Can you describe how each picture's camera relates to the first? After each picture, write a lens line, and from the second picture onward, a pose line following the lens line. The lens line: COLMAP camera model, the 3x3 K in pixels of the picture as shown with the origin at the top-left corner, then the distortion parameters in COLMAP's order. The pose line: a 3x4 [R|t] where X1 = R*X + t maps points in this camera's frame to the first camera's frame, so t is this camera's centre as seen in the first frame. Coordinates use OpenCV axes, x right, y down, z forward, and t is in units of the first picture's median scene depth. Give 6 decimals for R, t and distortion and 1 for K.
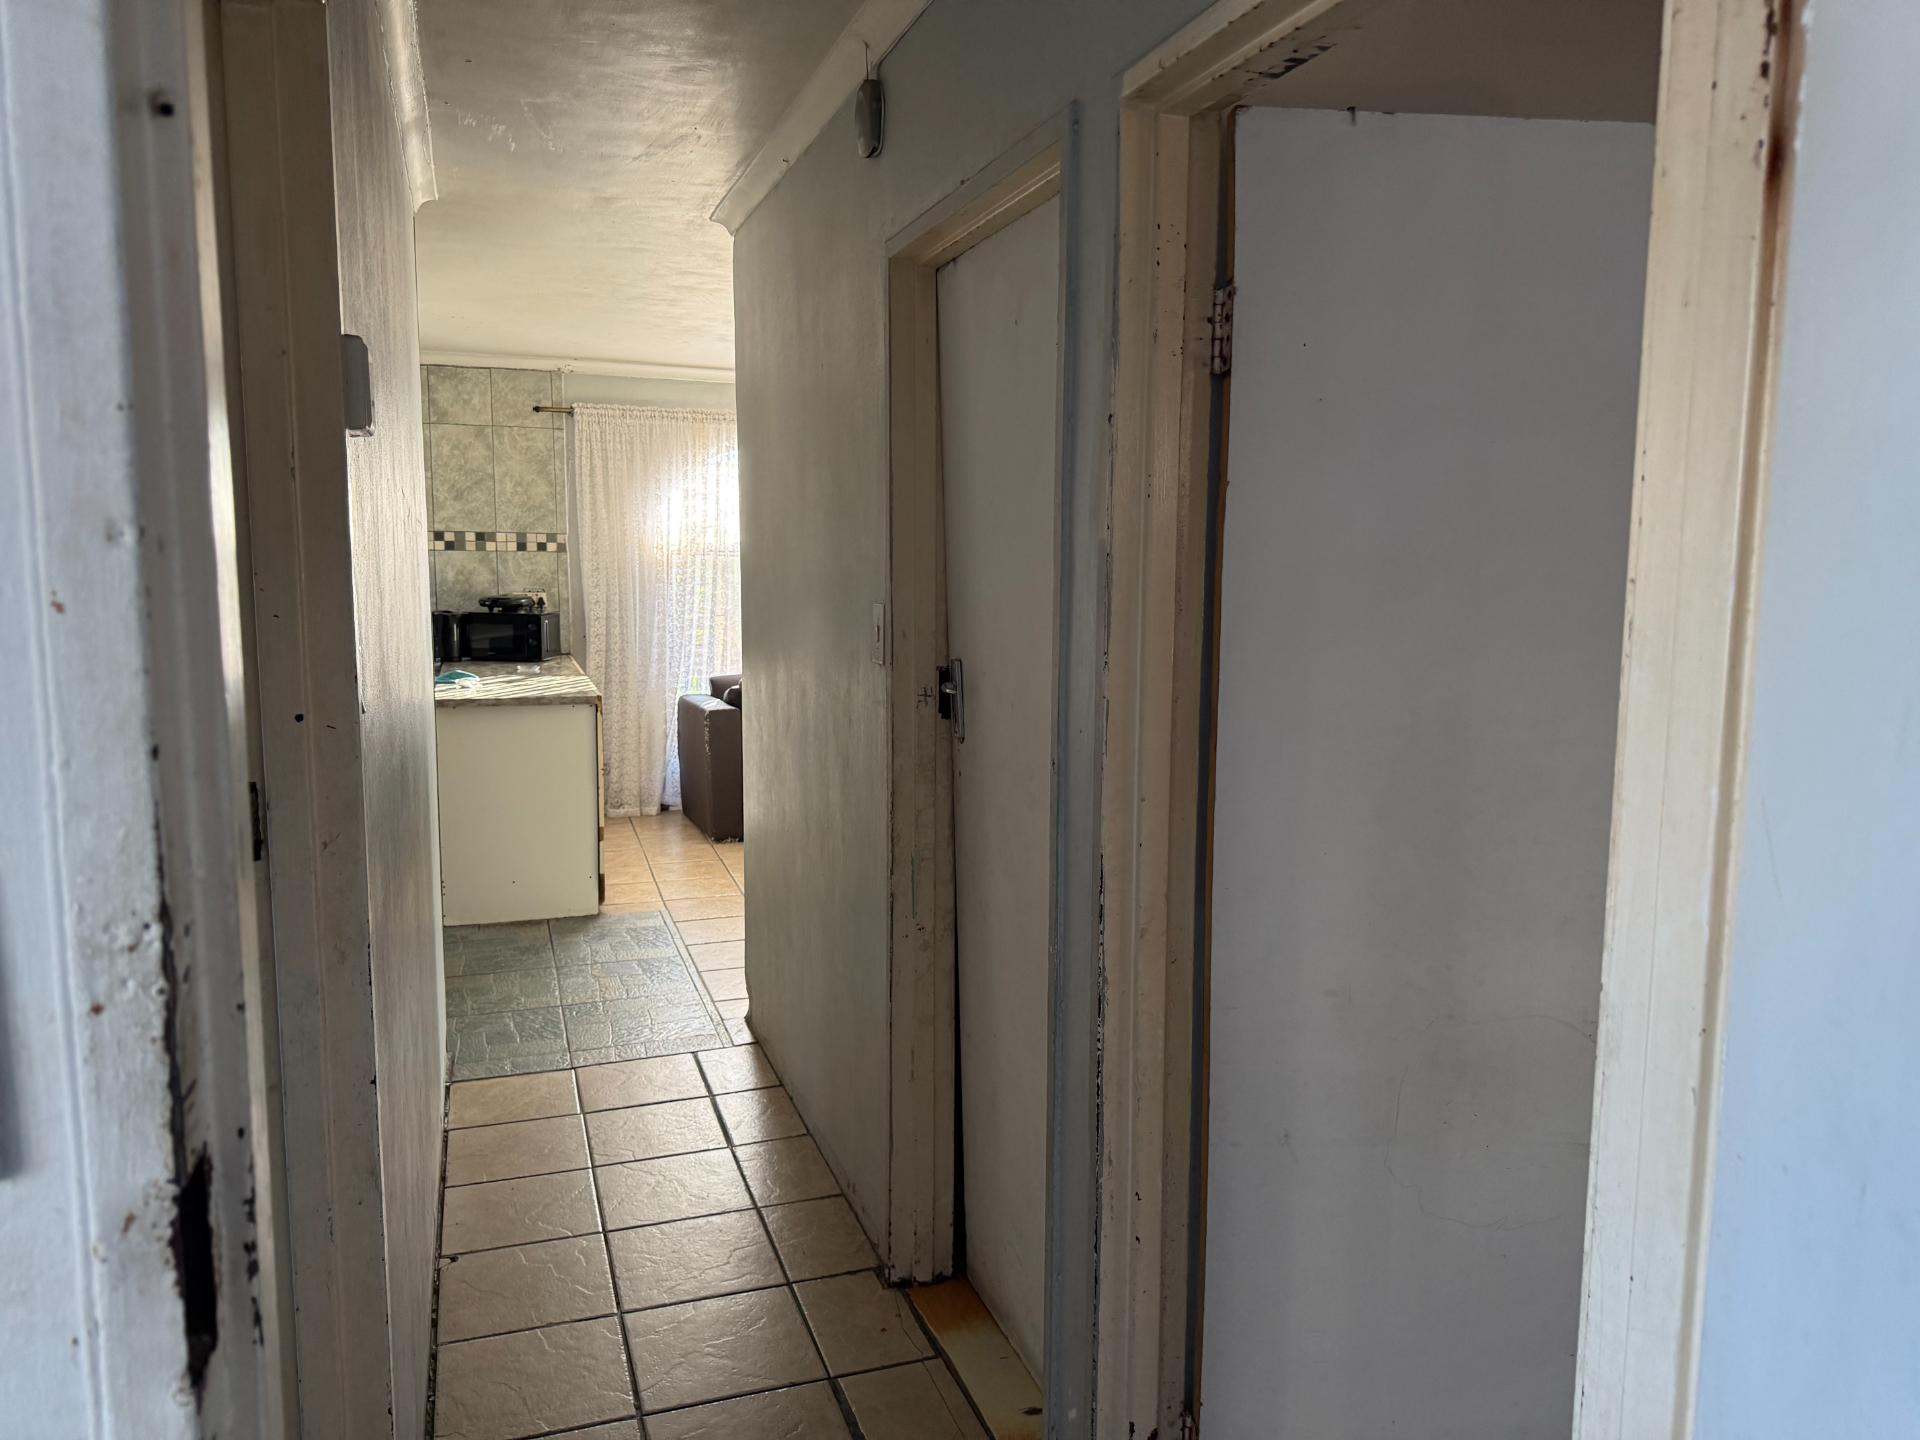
lens RADIAL K [[1361.4, 0, 1008.9], [0, 1361.4, 748.6], [0, 0, 1]] dist [0.036690, -0.050514]
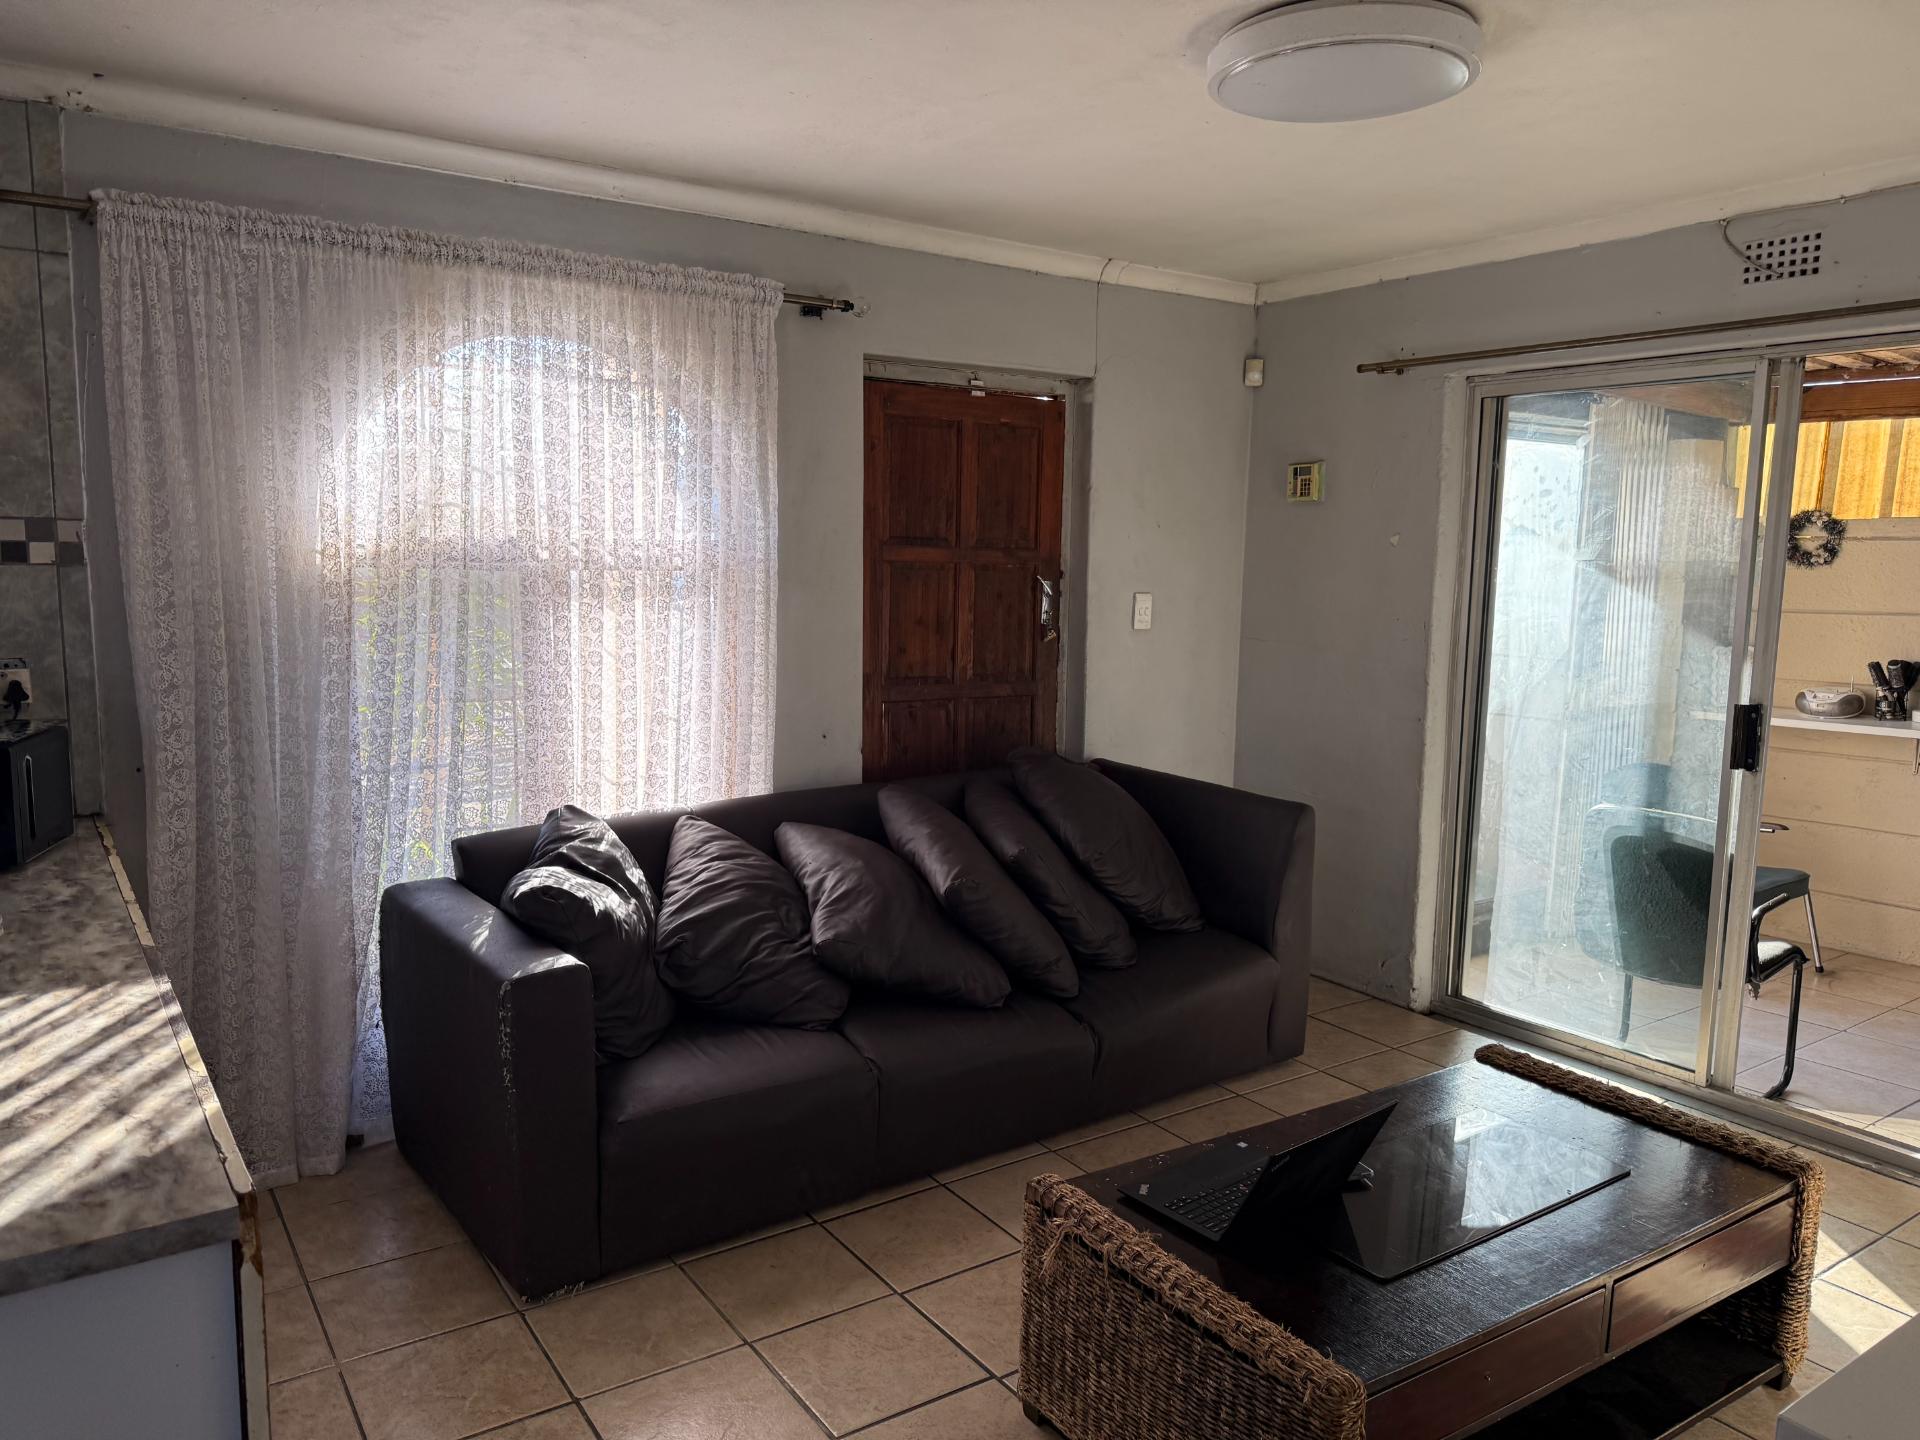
lens RADIAL K [[1361.4, 0, 959.8], [0, 1361.4, 725.3], [0, 0, 1]] dist [0.036690, -0.050514]
pose [[0.970513, -0.029727, 0.239210, -0.172307], [0.030394, 0.999538, 0.000899, -0.089580], [-0.239127, 0.006398, 0.970967, 0.549840]]
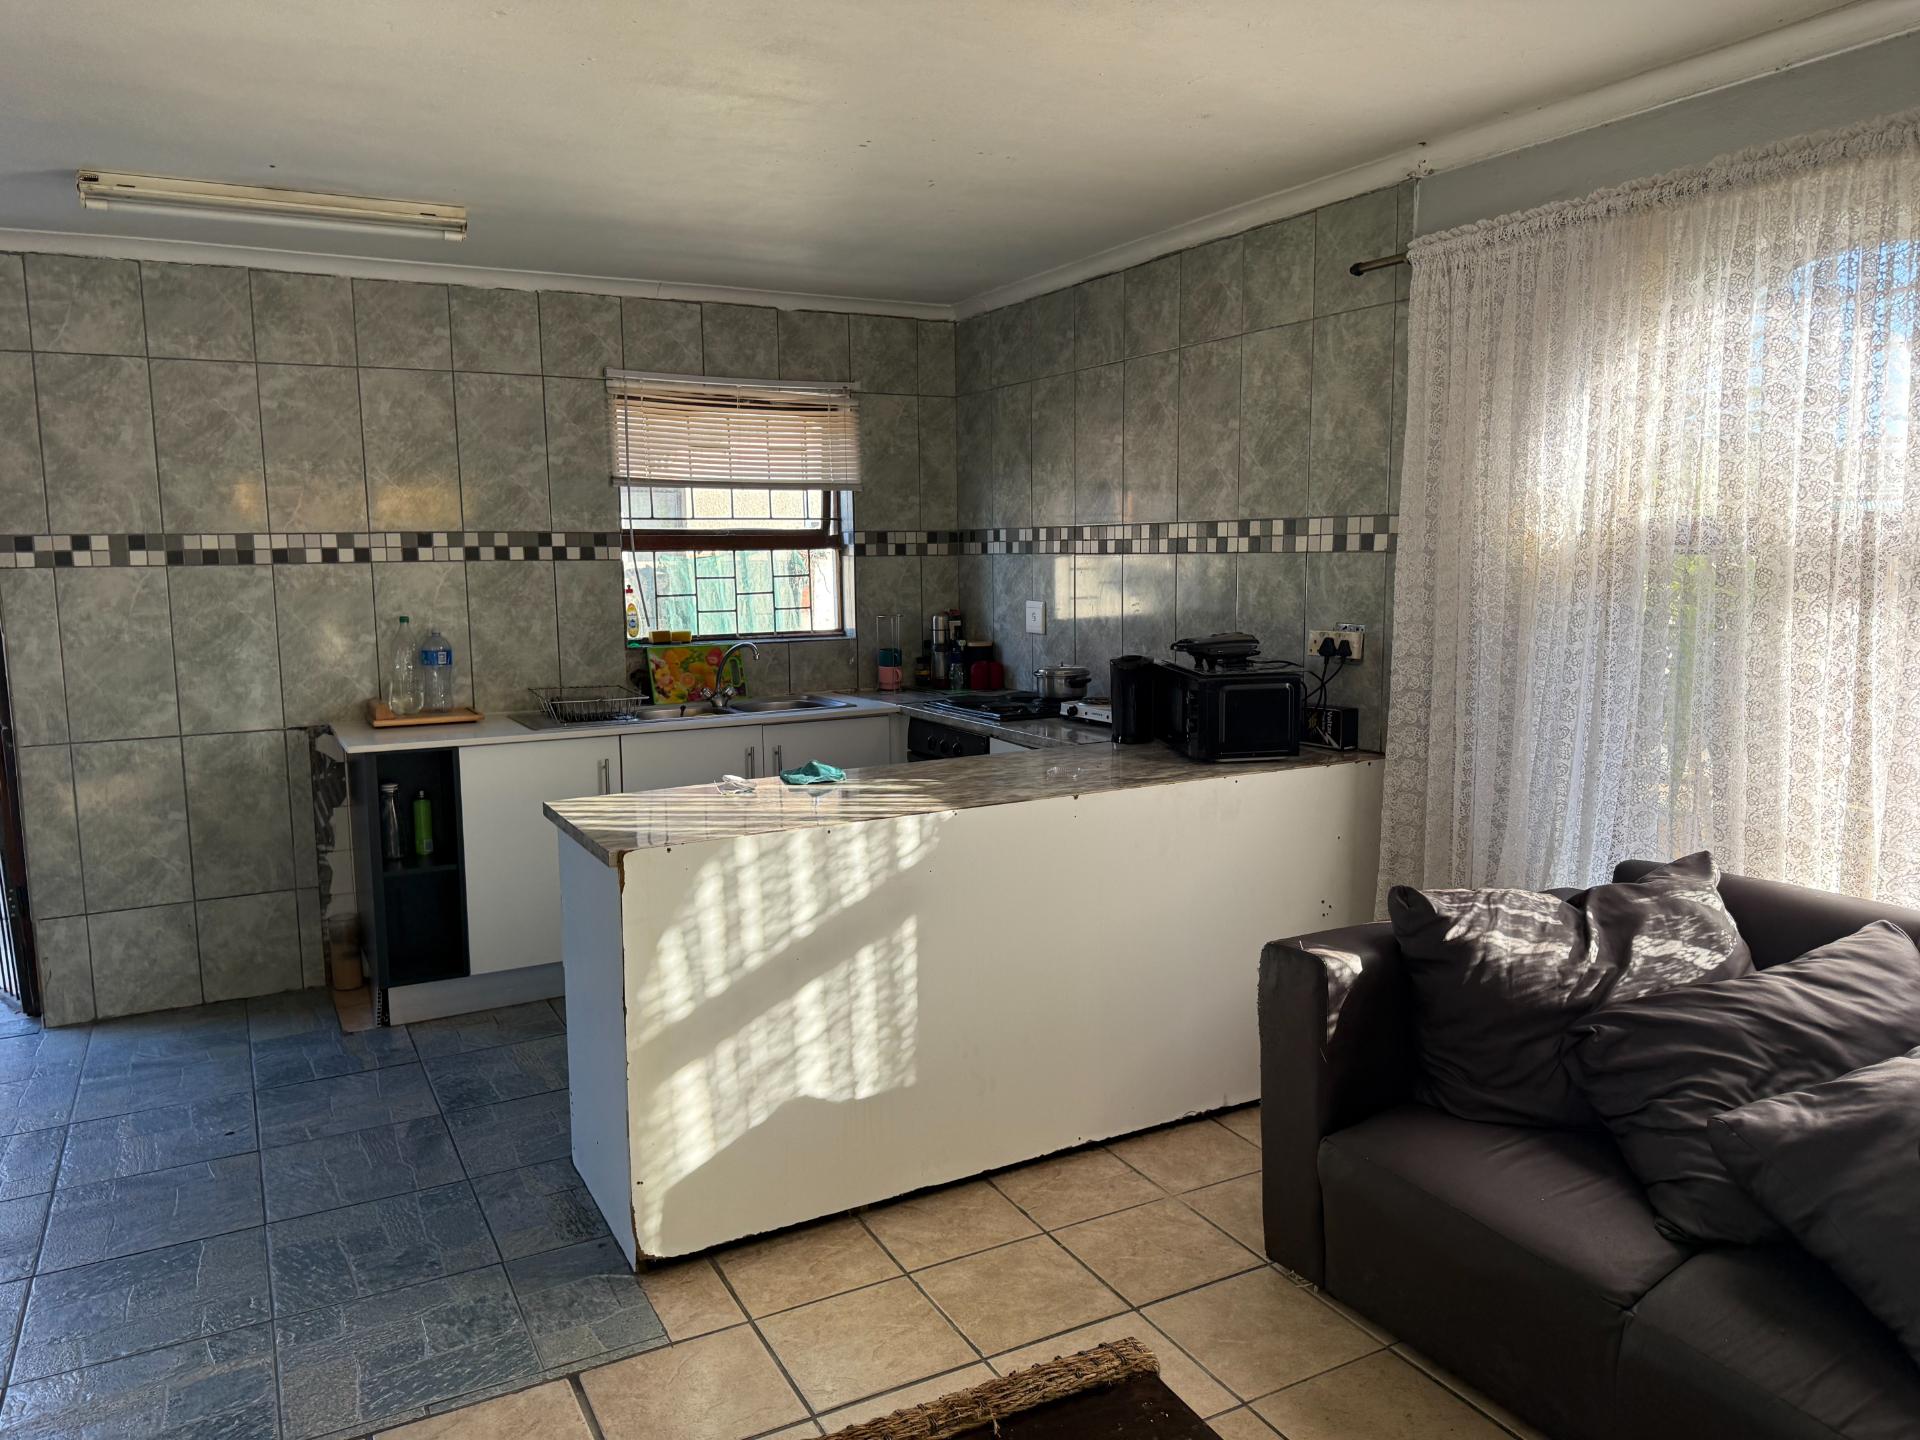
lens RADIAL K [[1361.4, 0, 955.2], [0, 1361.4, 716.5], [0, 0, 1]] dist [0.036690, -0.050514]
pose [[0.124600, 0.110700, -0.986012, 0.146724], [-0.125592, 0.987523, 0.094999, -0.111989], [0.984226, 0.111998, 0.136948, 0.781599]]
